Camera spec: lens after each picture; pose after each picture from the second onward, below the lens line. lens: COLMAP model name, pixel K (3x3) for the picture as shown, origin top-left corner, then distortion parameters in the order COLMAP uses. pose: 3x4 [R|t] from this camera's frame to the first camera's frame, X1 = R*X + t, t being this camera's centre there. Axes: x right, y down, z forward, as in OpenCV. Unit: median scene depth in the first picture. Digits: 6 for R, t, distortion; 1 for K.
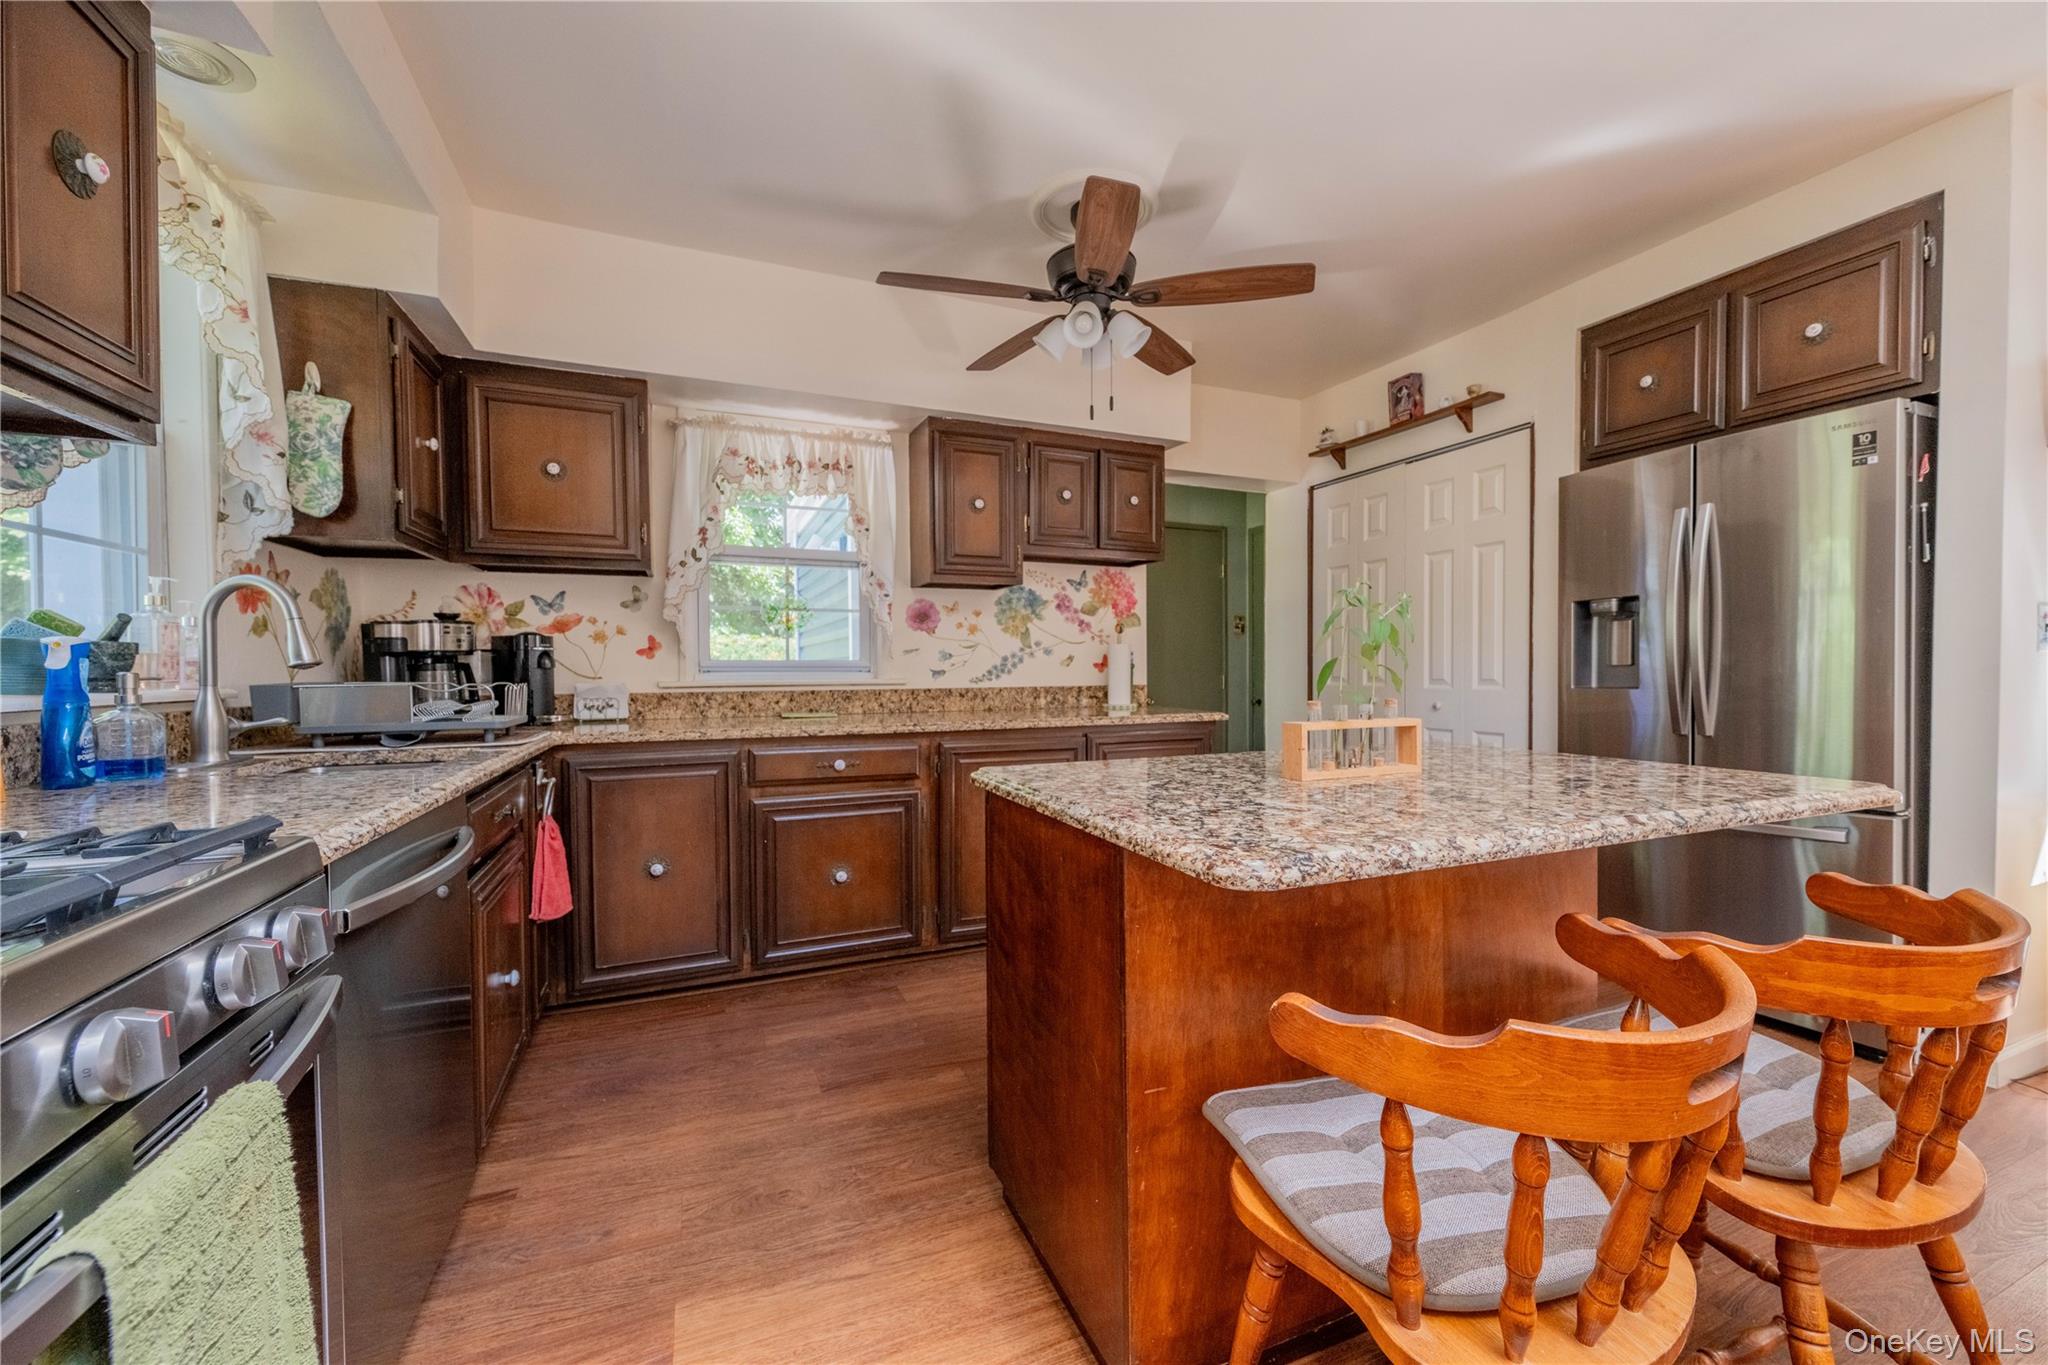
lens RADIAL K [[801.9, 0, 1030.2], [0, 801.9, 686.9], [0, 0, 1]] dist [-0.002545, 0.000462]
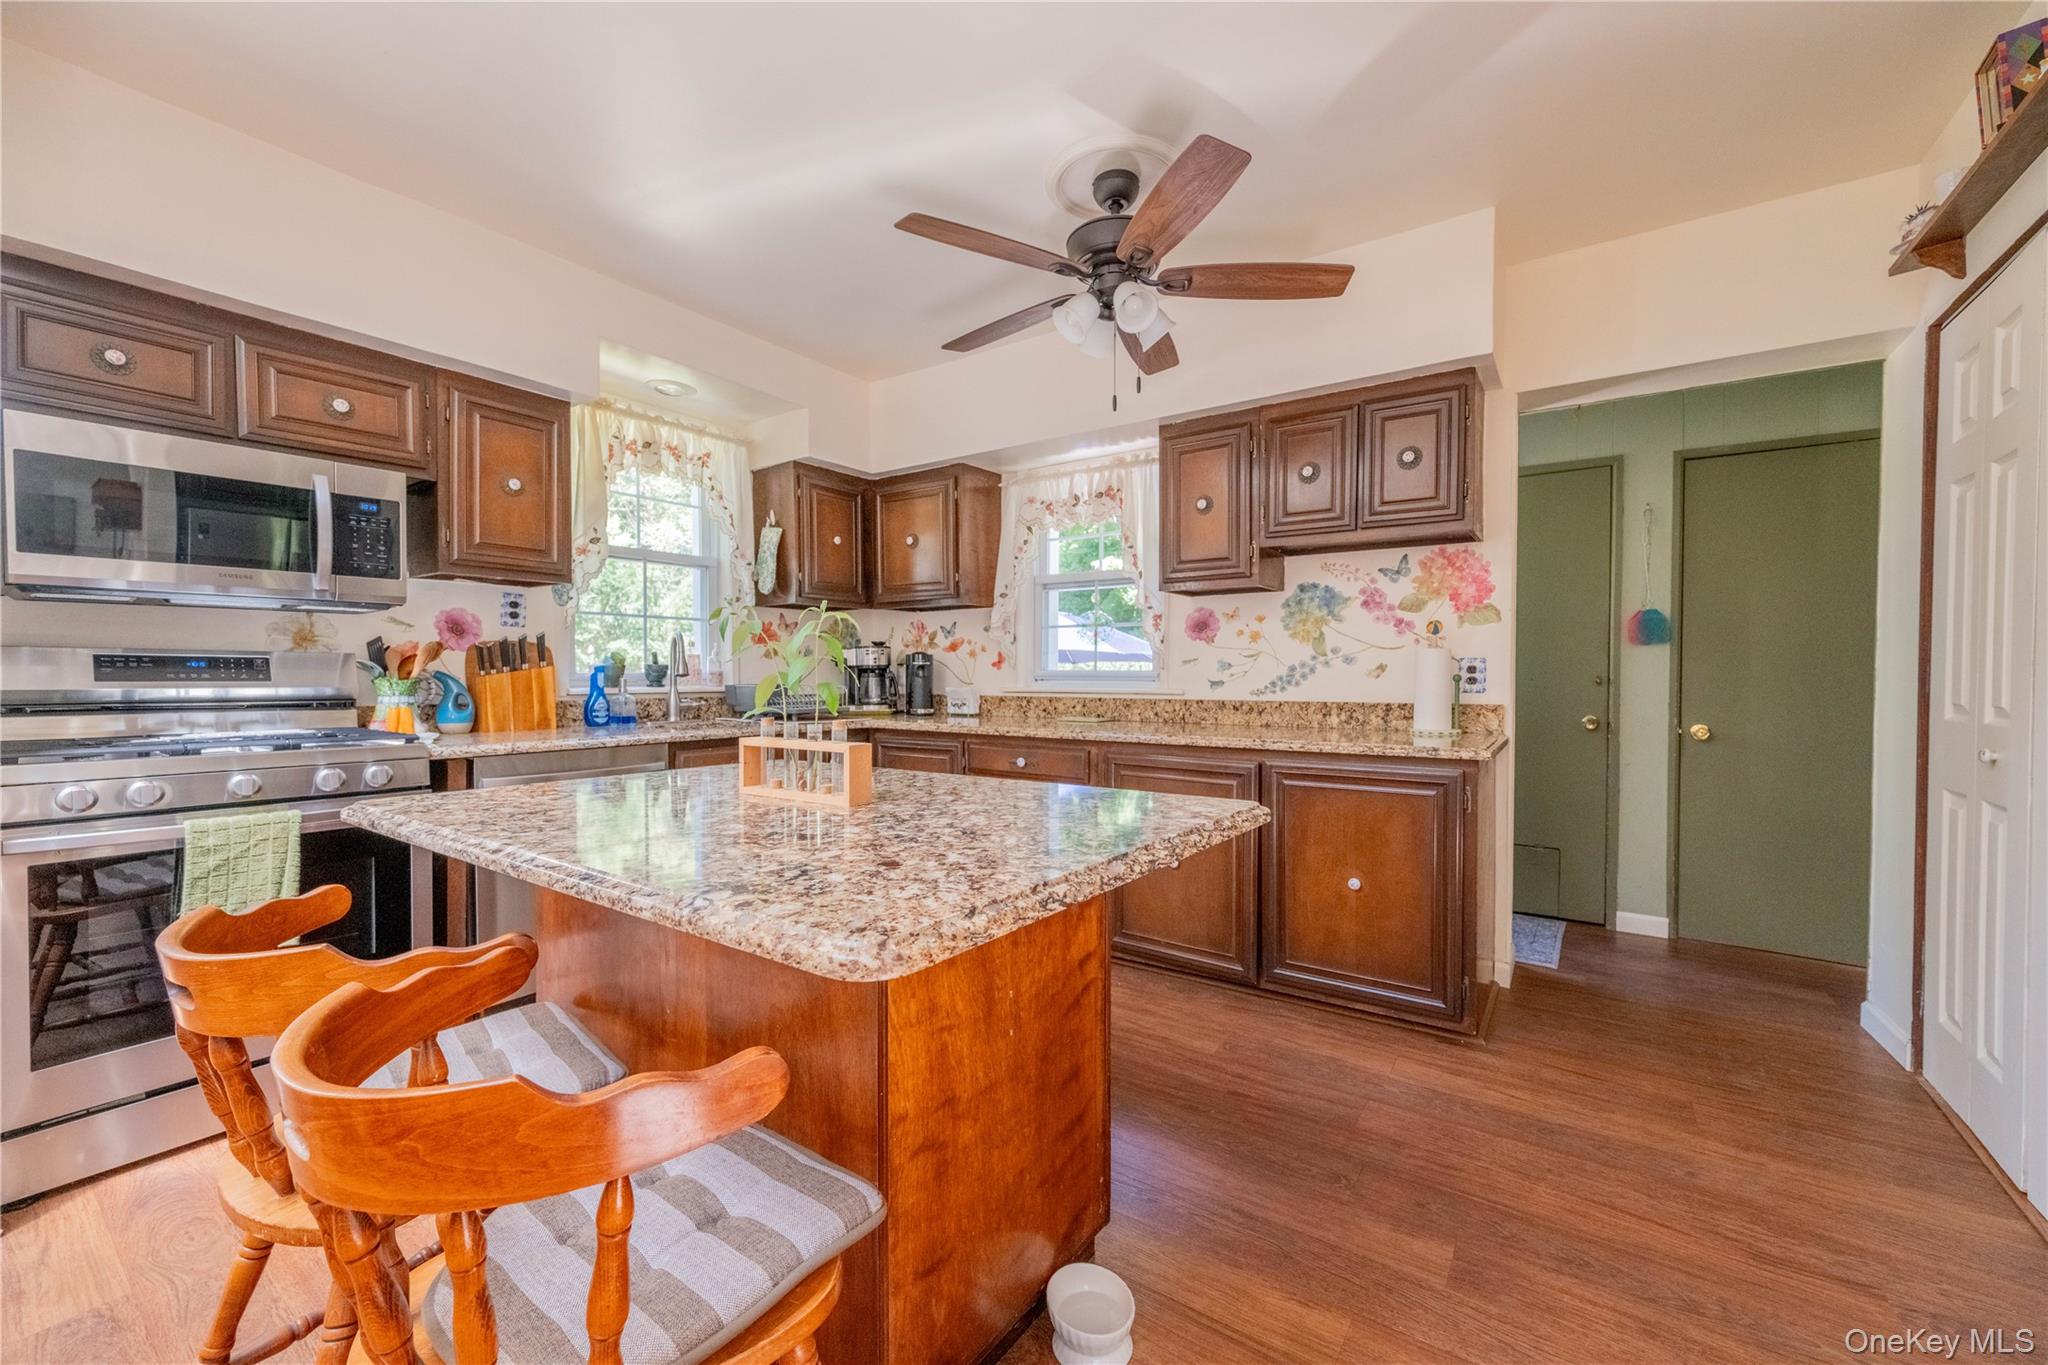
lens RADIAL K [[801.9, 0, 1034.1], [0, 801.9, 691.3], [0, 0, 1]] dist [-0.002545, 0.000462]
pose [[0.534020, 0.022993, -0.845159, 0.574189], [-0.023841, 0.999642, 0.012131, -0.014825], [0.845135, 0.013671, 0.534377, 0.306139]]
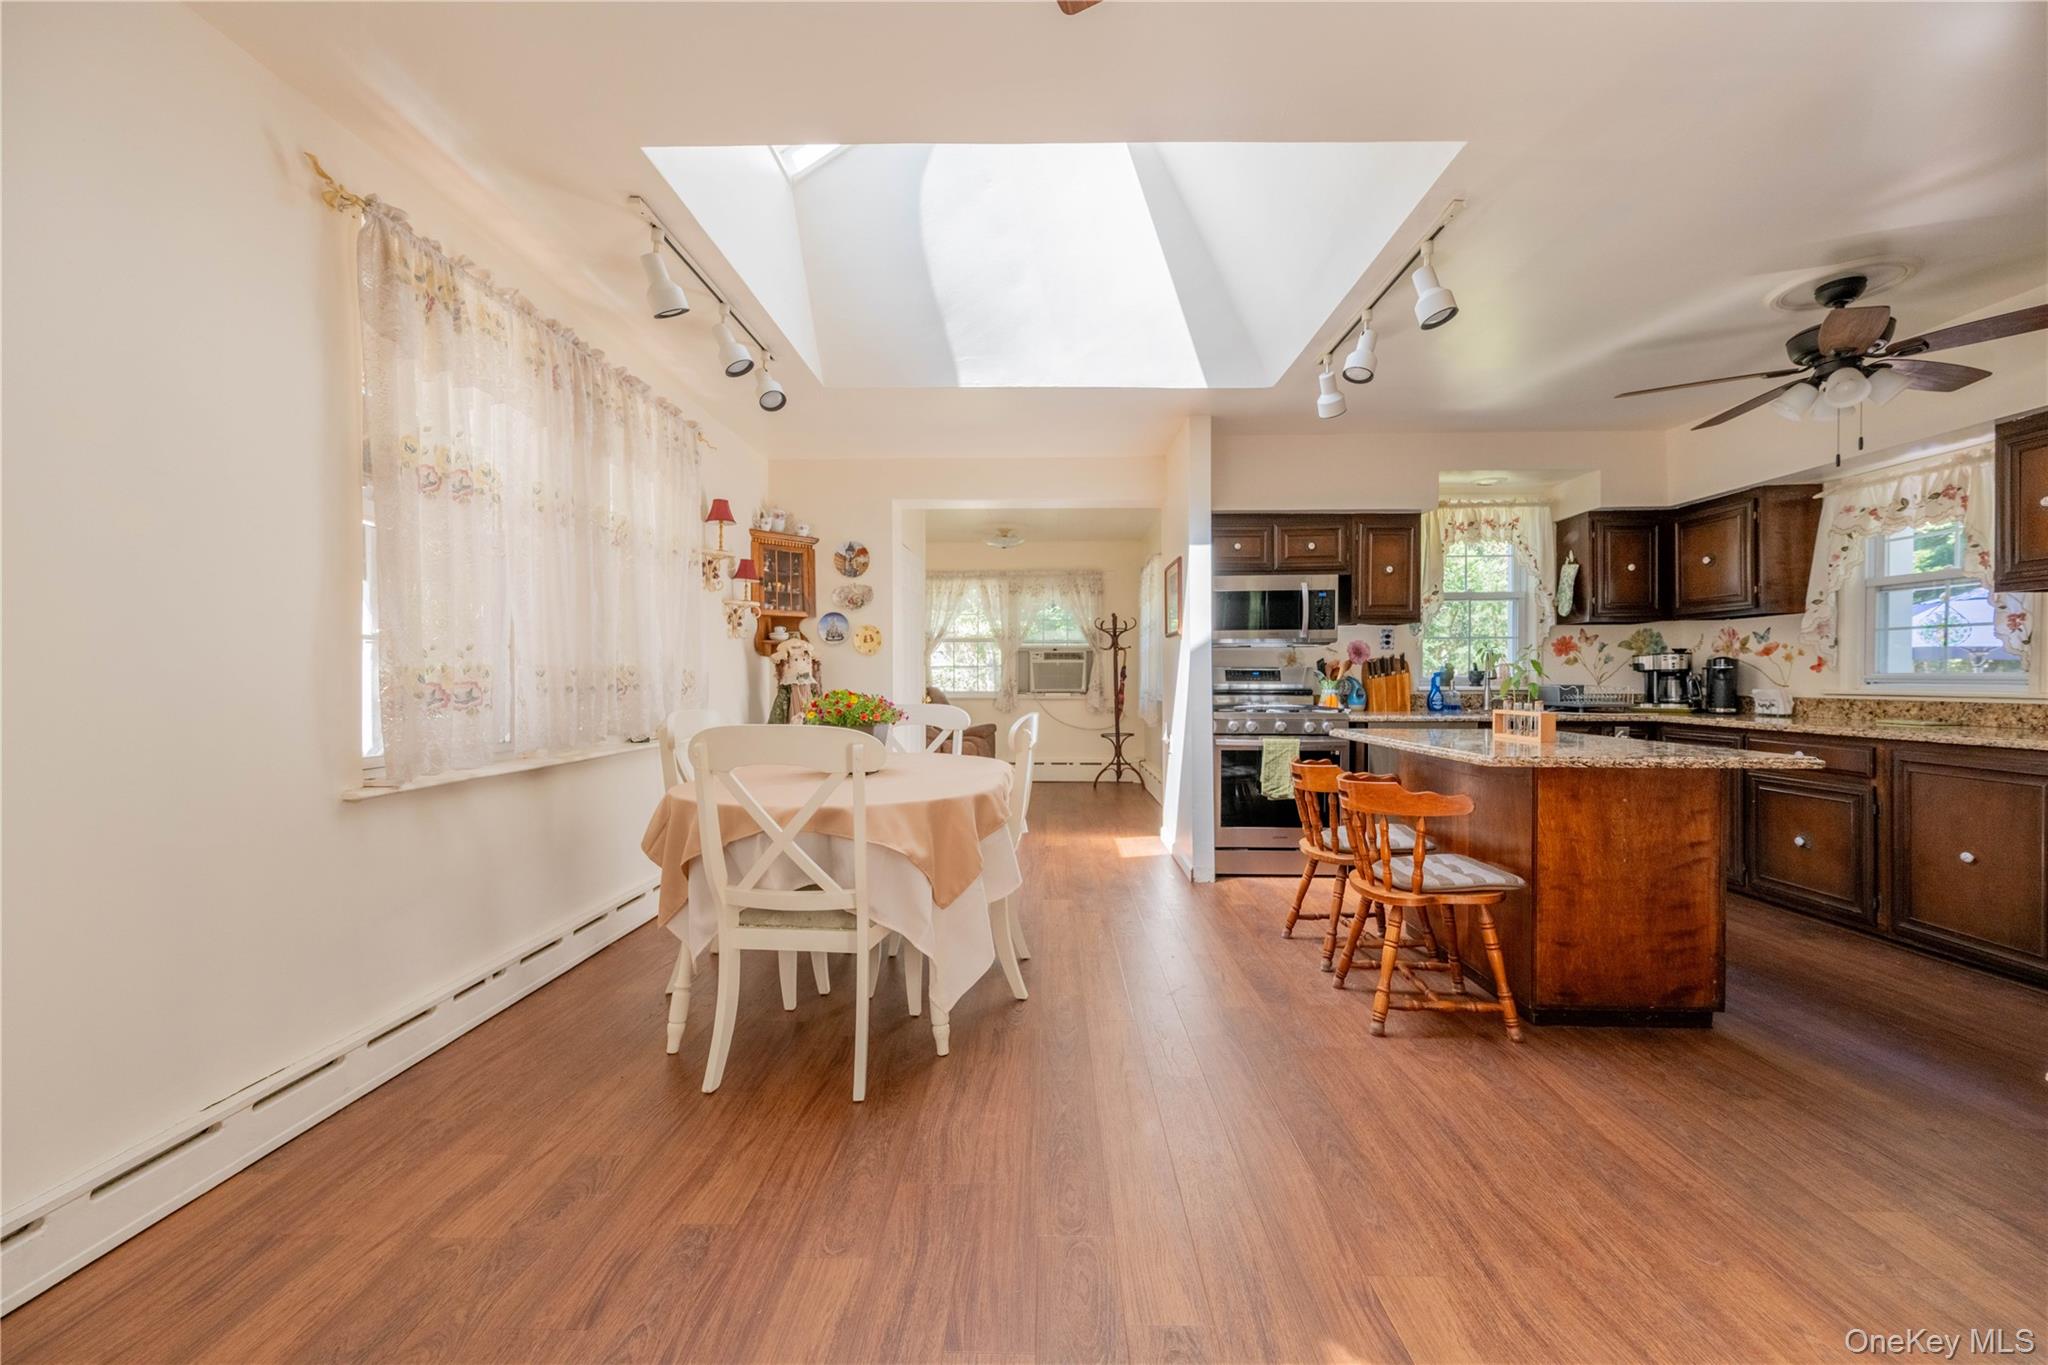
lens RADIAL K [[801.9, 0, 1030.6], [0, 801.9, 684.7], [0, 0, 1]] dist [-0.002545, 0.000462]
pose [[-0.408175, 0.014716, -0.912785, 1.124926], [-0.017874, 0.999550, 0.024108, -0.020375], [0.912729, 0.026155, -0.407728, 0.296695]]
